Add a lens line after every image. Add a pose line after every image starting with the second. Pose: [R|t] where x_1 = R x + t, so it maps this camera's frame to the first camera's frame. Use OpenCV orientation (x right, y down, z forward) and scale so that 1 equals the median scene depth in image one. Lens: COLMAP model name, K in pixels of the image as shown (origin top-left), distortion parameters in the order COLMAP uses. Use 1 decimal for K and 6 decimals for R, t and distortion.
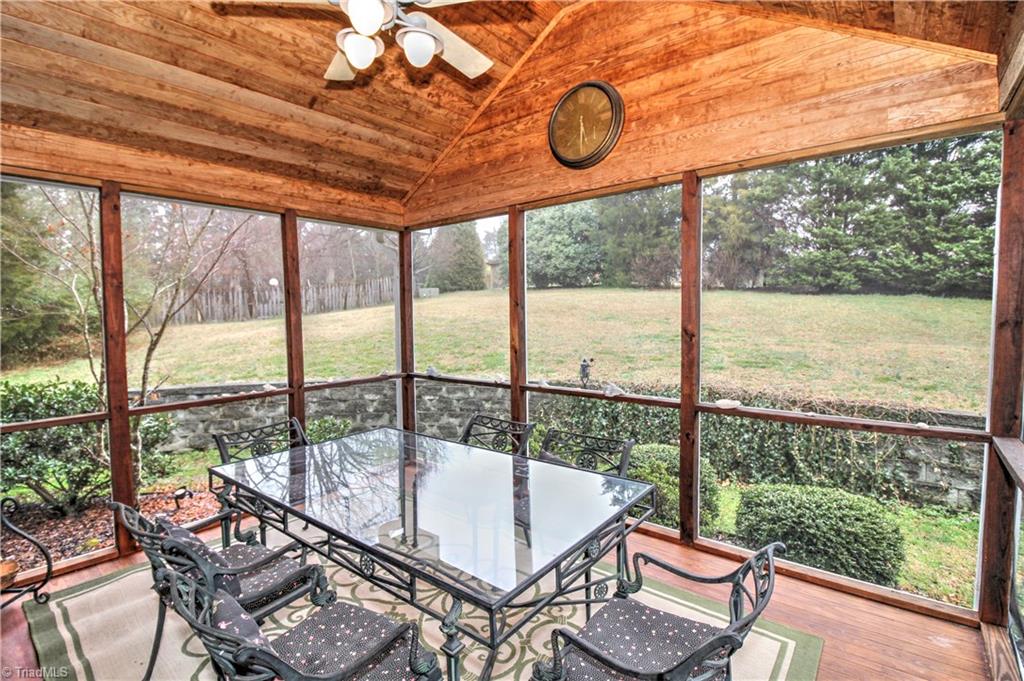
lens RADIAL K [[481.4, 0, 503.9], [0, 481.4, 340.1], [0, 0, 1]] dist [-0.011137, -0.003079]
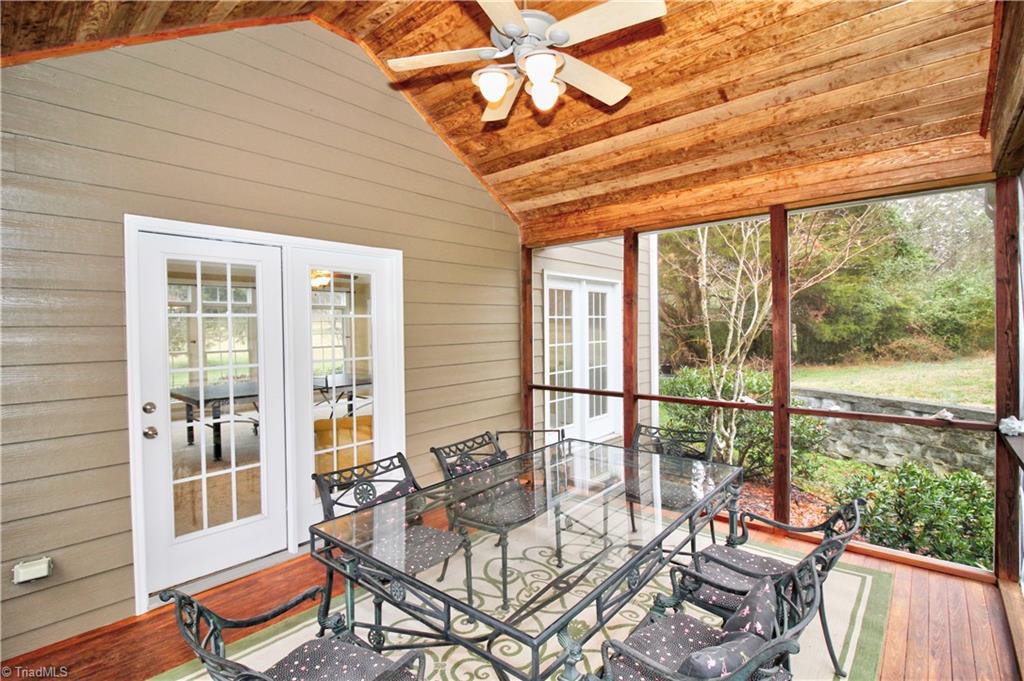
lens RADIAL K [[481.4, 0, 504.5], [0, 481.4, 334.8], [0, 0, 1]] dist [-0.011137, -0.003079]
pose [[-0.035487, 0.029458, -0.998936, 0.247052], [-0.044056, 0.998548, 0.031012, -0.018684], [0.998399, 0.045110, -0.034138, 0.279314]]
